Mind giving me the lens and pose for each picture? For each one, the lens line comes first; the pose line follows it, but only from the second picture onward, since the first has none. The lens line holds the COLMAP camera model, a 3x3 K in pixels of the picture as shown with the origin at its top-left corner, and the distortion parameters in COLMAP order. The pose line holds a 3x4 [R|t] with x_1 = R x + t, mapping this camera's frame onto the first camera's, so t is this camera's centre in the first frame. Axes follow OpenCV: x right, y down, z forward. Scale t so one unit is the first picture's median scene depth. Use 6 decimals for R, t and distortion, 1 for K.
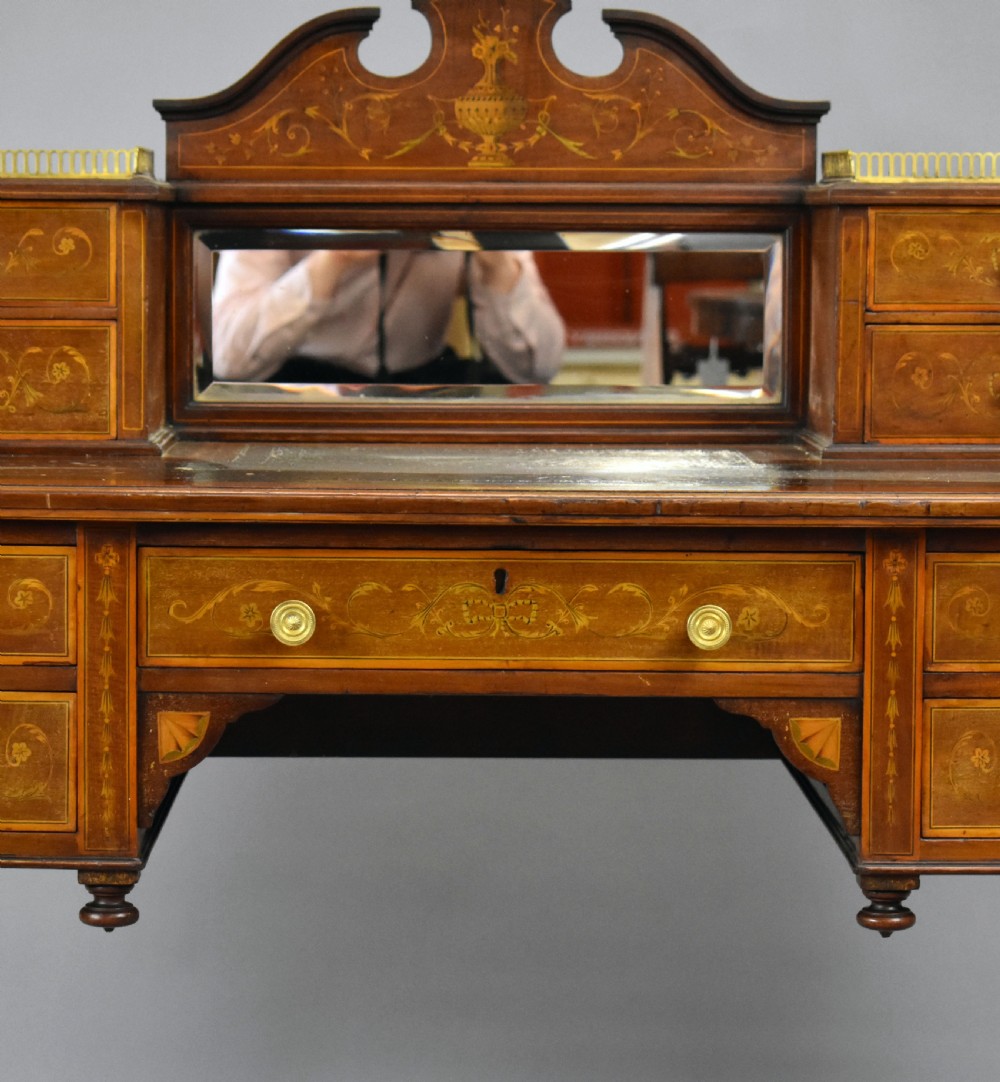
lens RADIAL K [[3982.4, 0, 499.2], [0, 3982.4, 571.3], [0, 0, 1]] dist [0.075199, -0.402724]
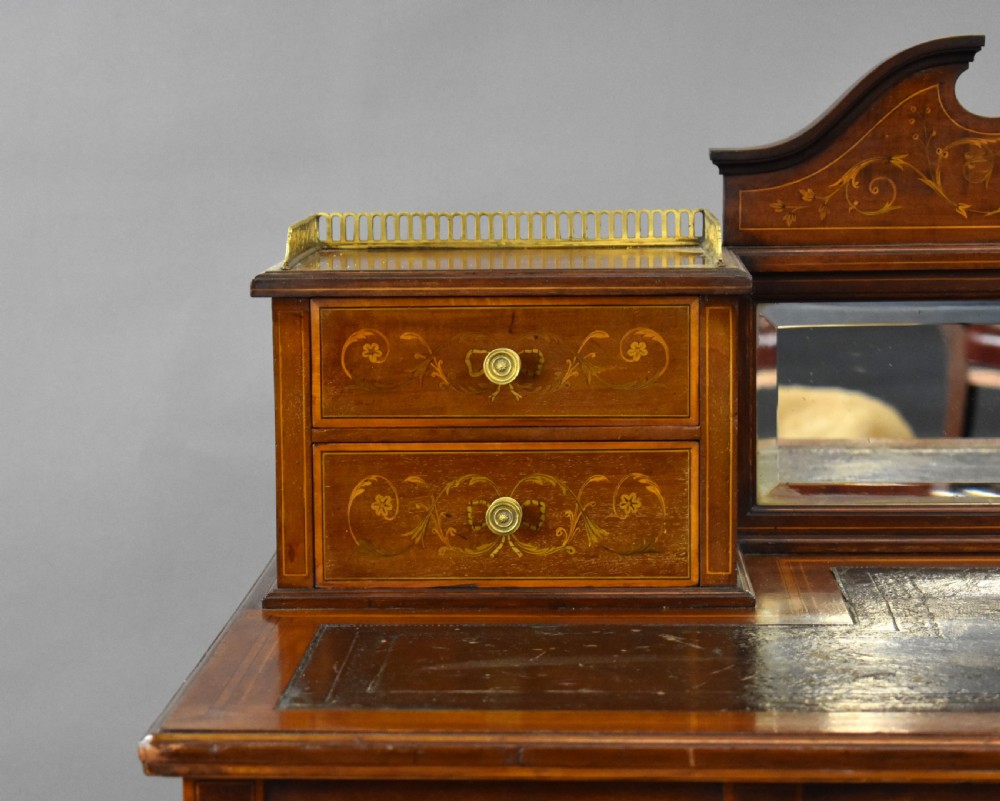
lens RADIAL K [[3107.7, 0, 500.0], [0, 3107.7, 400.5], [0, 0, 1]] dist [0.050037, 0.986228]
pose [[0.998501, -0.010428, -0.053723, -0.102465], [0.011542, 0.999724, 0.020480, -0.084809], [0.053495, -0.021069, 0.998346, 0.366092]]
